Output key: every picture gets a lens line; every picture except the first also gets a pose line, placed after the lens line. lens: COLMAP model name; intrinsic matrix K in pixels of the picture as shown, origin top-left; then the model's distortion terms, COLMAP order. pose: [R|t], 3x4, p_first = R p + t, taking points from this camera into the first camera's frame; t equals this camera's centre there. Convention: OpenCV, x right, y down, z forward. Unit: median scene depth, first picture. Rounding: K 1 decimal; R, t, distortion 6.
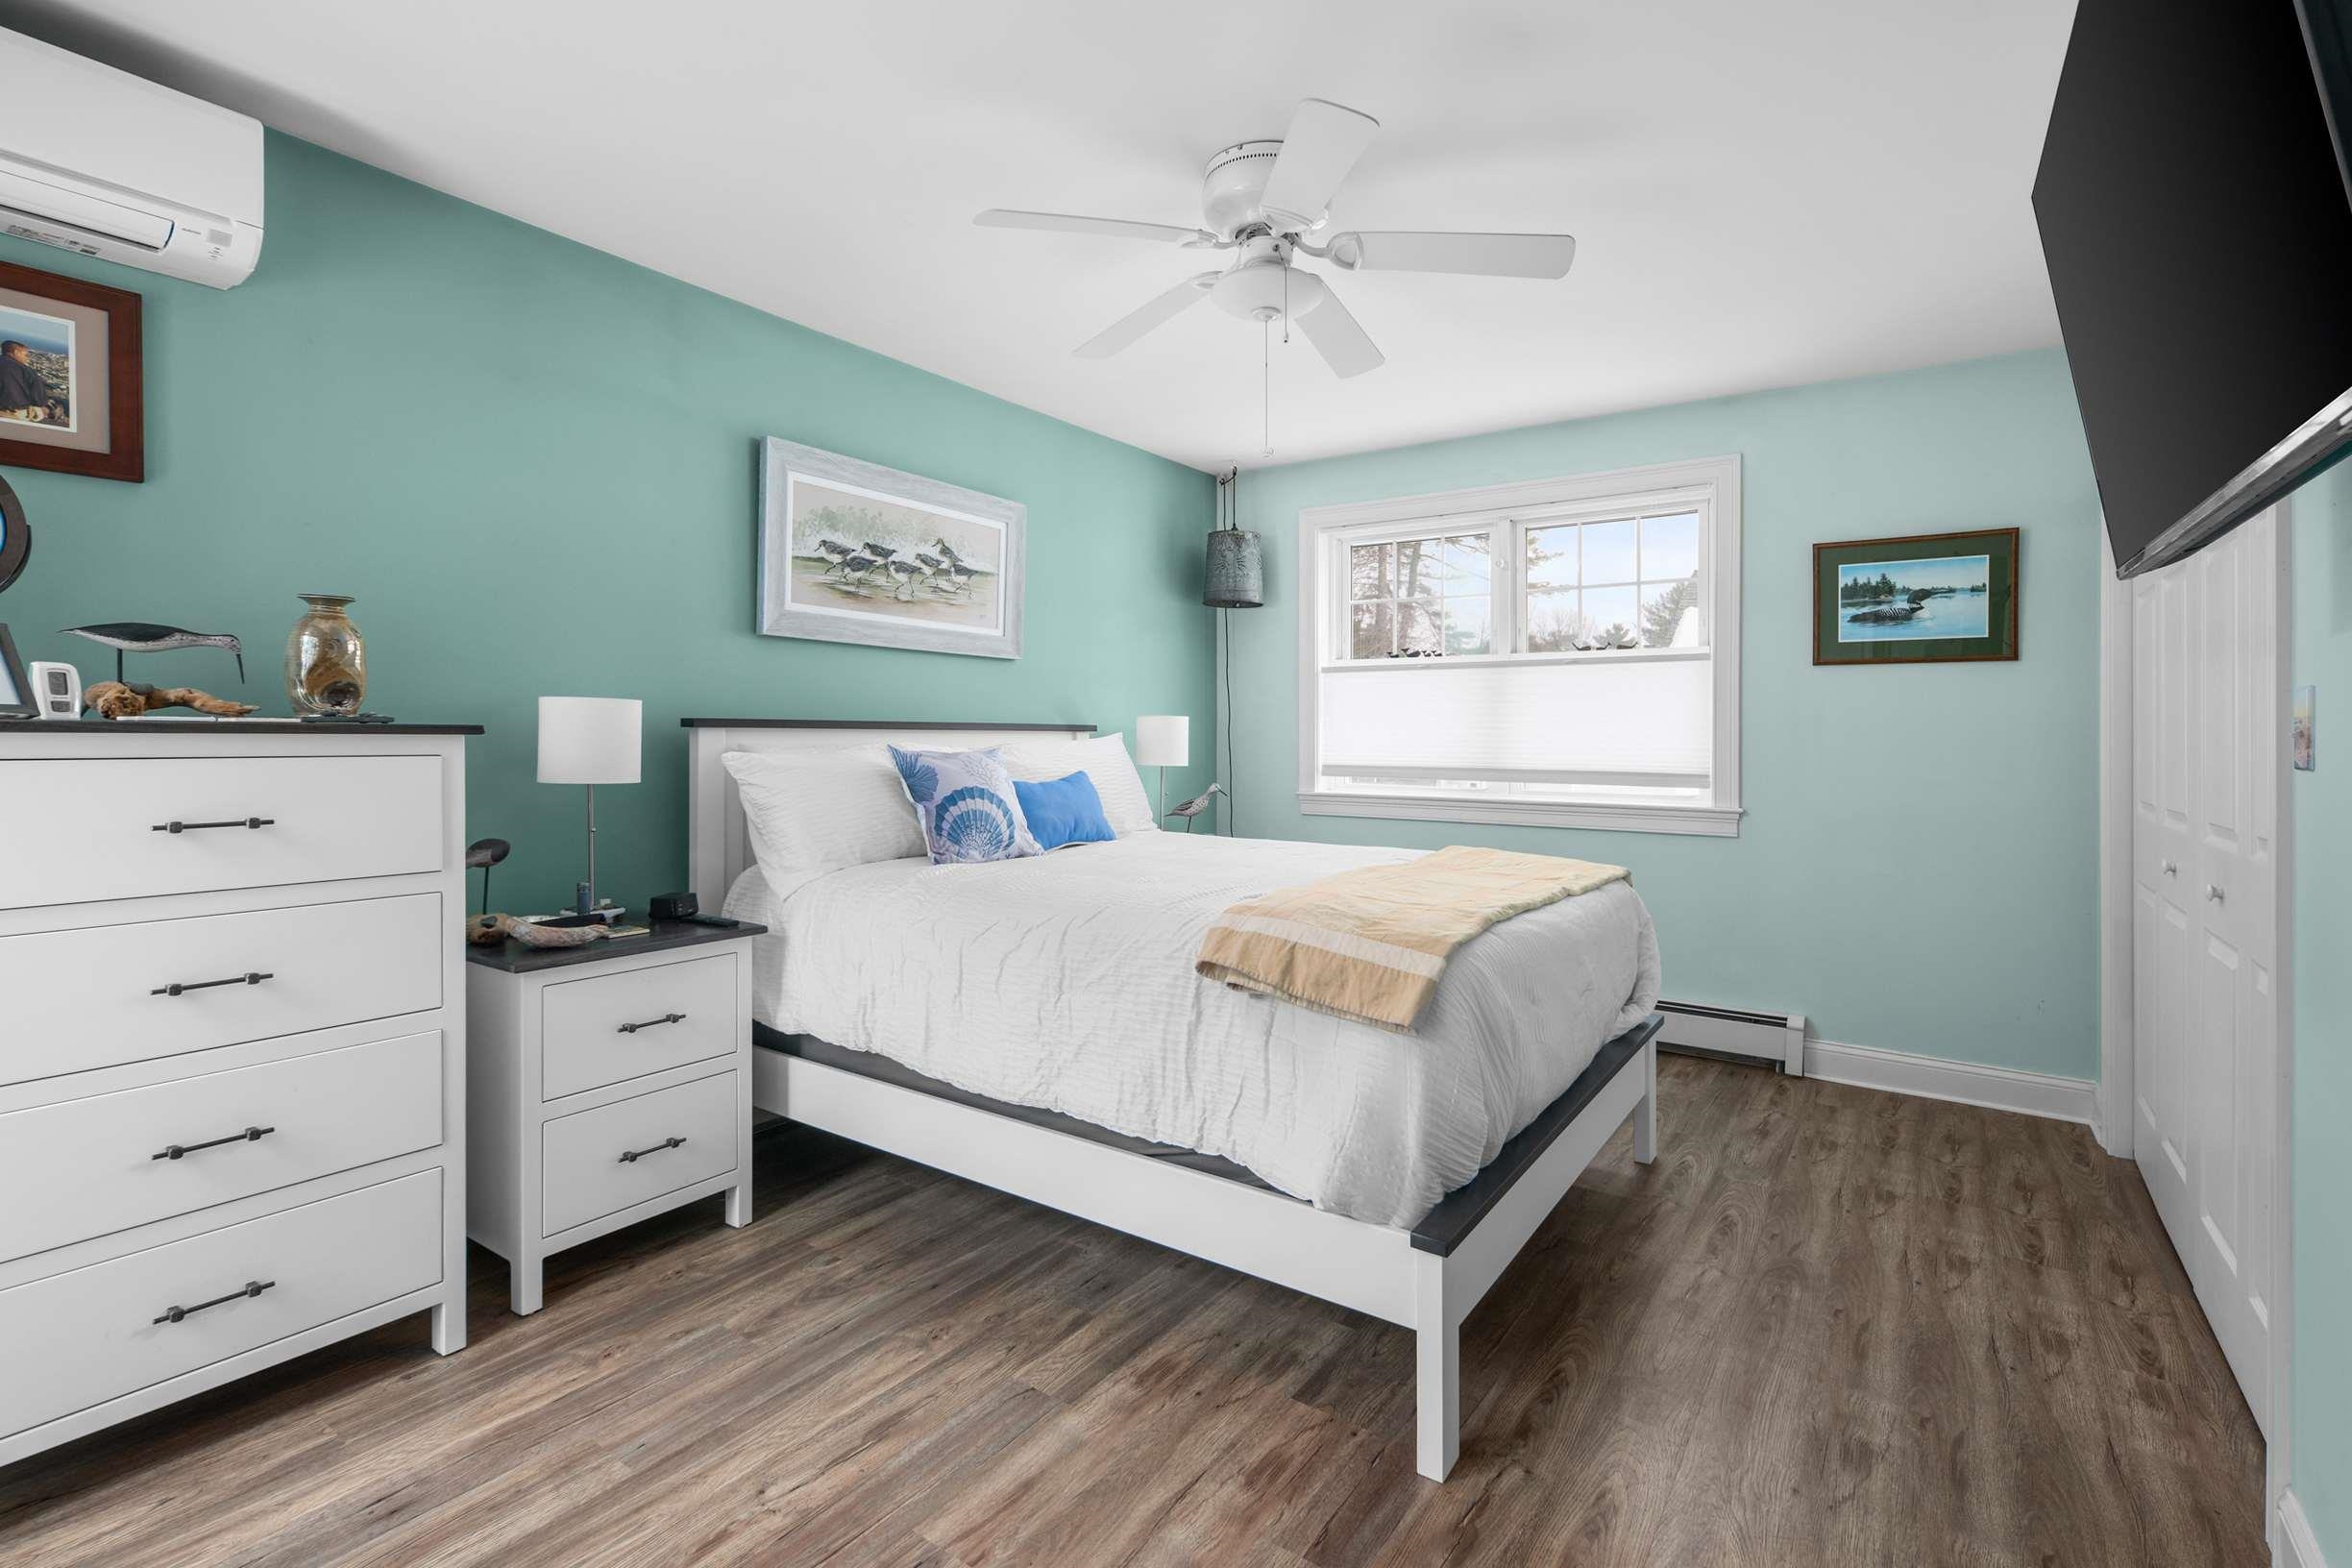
lens RADIAL K [[1087.6, 0, 1198.4], [0, 1087.6, 710.4], [0, 0, 1]] dist [0.010659, -0.000409]
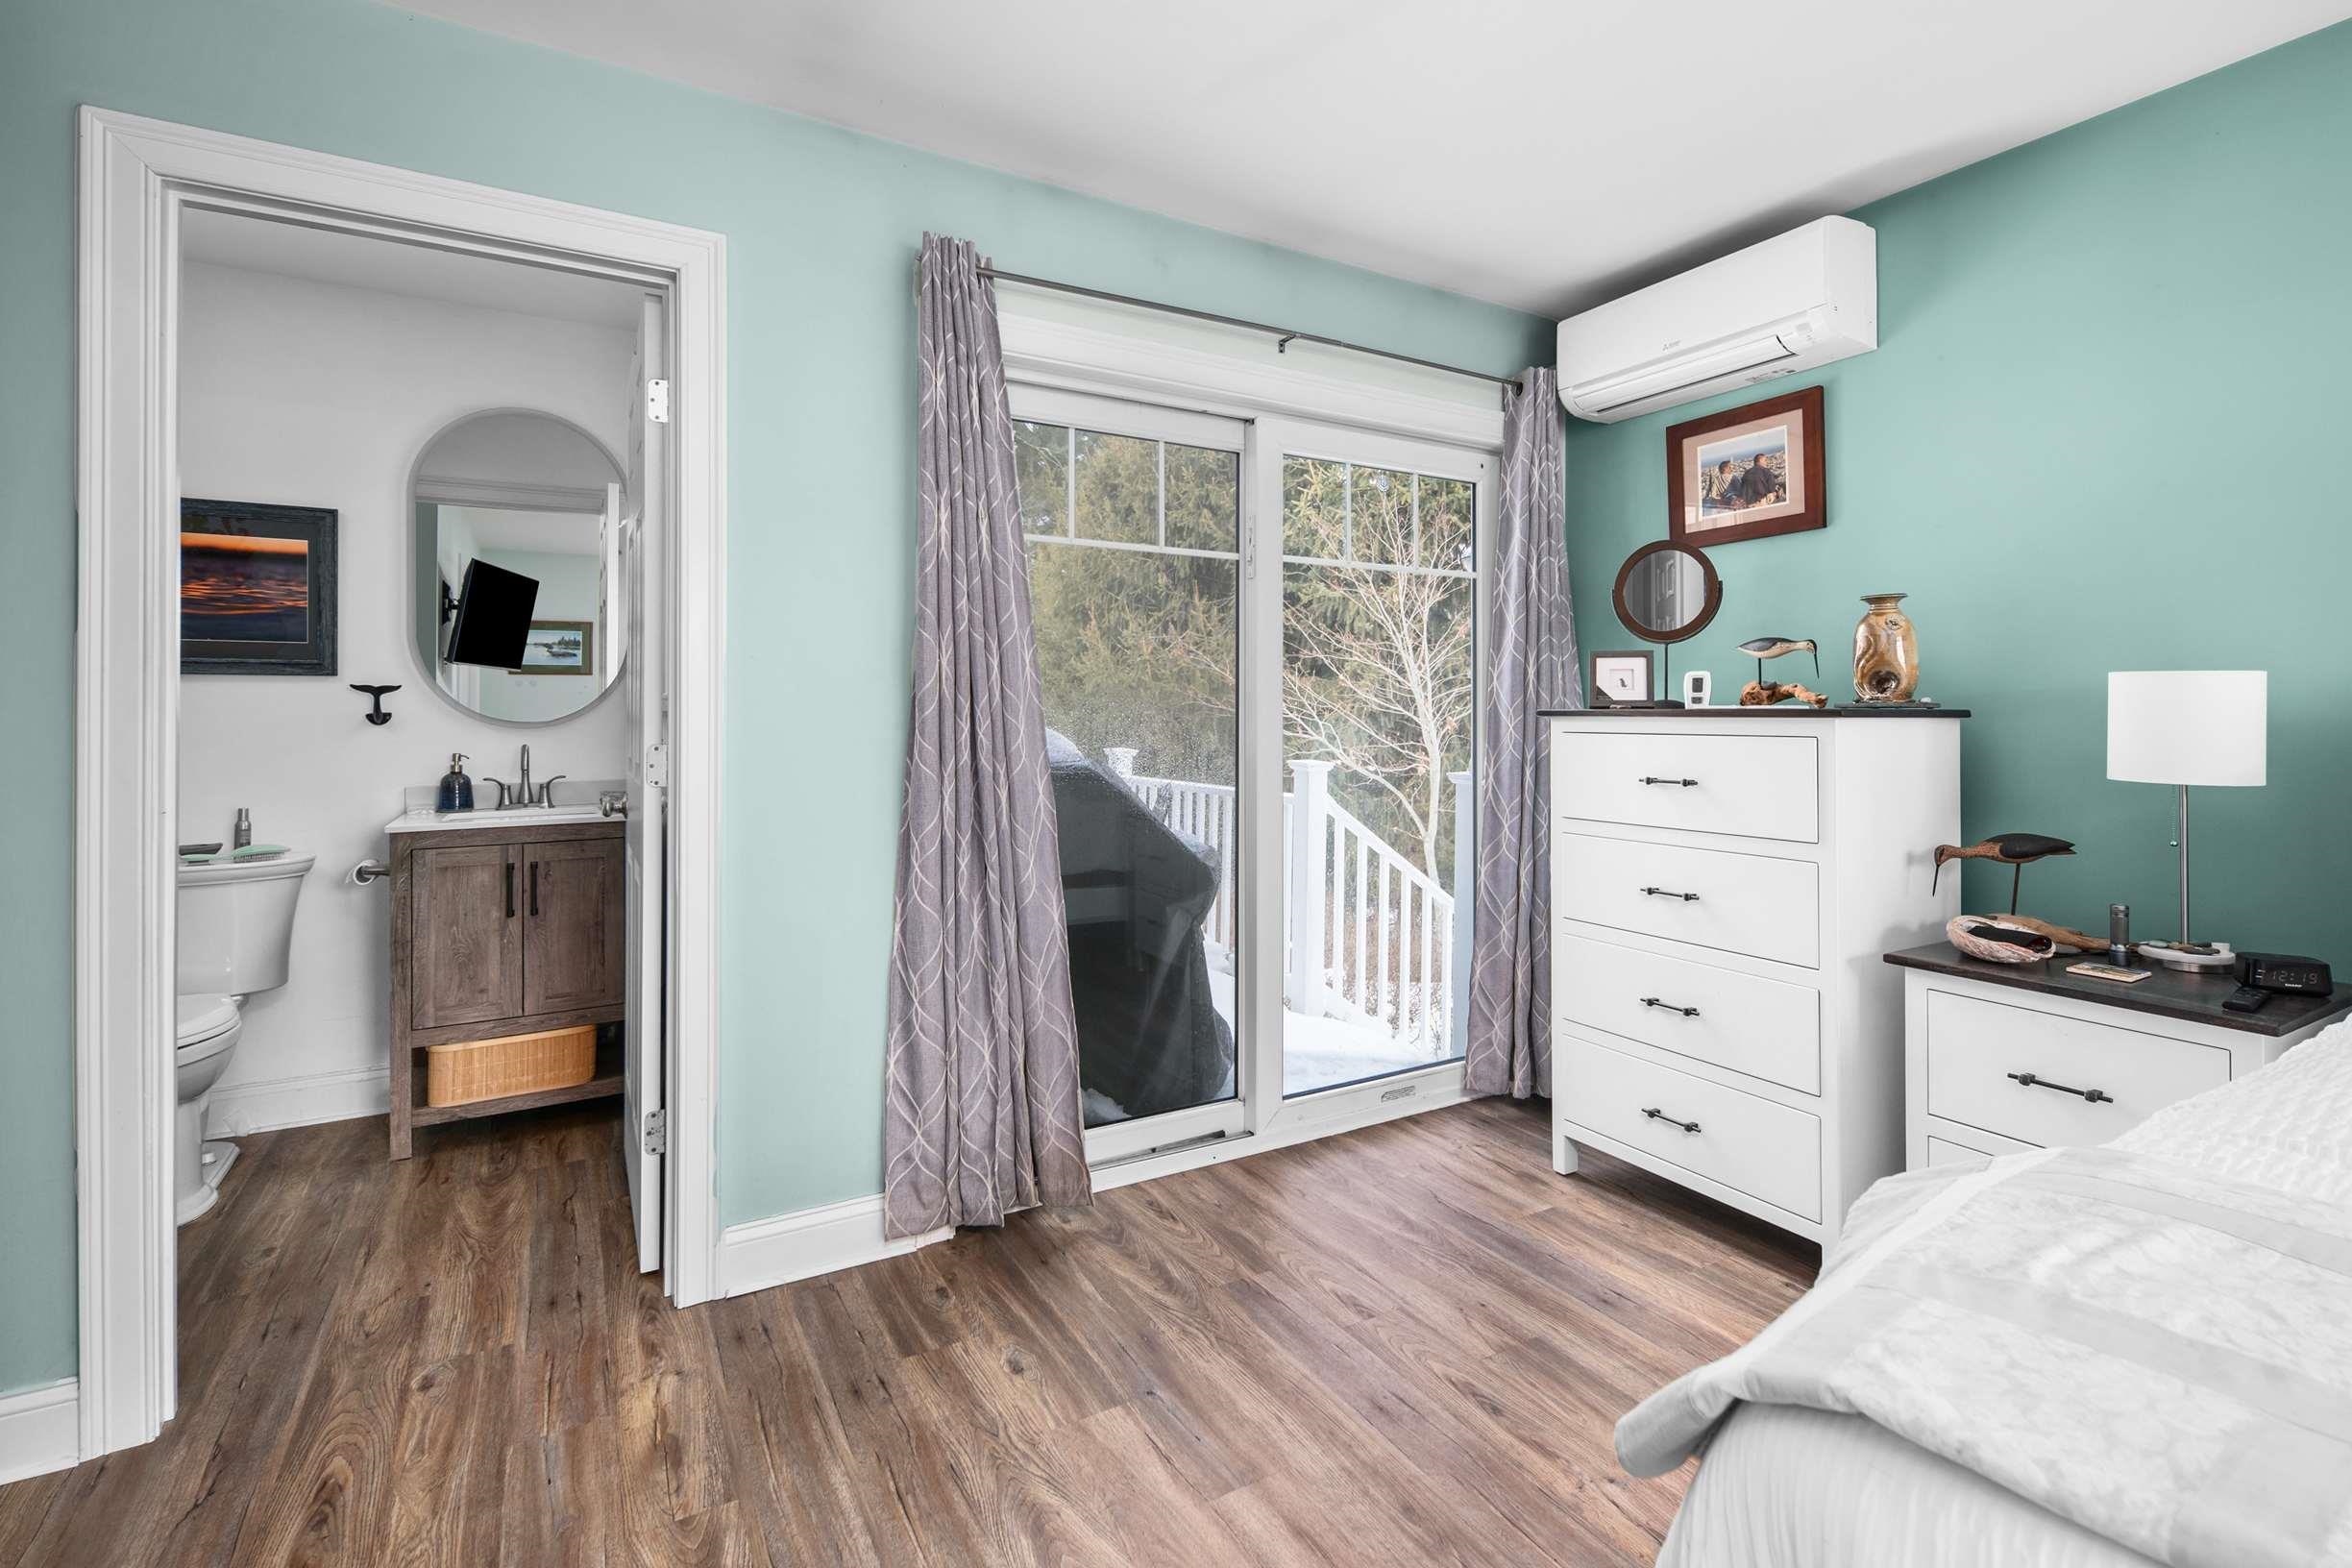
lens RADIAL K [[1087.6, 0, 1198.4], [0, 1087.6, 710.4], [0, 0, 1]] dist [0.010659, -0.000409]
pose [[-0.430871, -0.017188, -0.902250, 0.550906], [0.012523, 0.999608, -0.025022, 0.035112], [0.902327, -0.022080, -0.430487, 0.923103]]
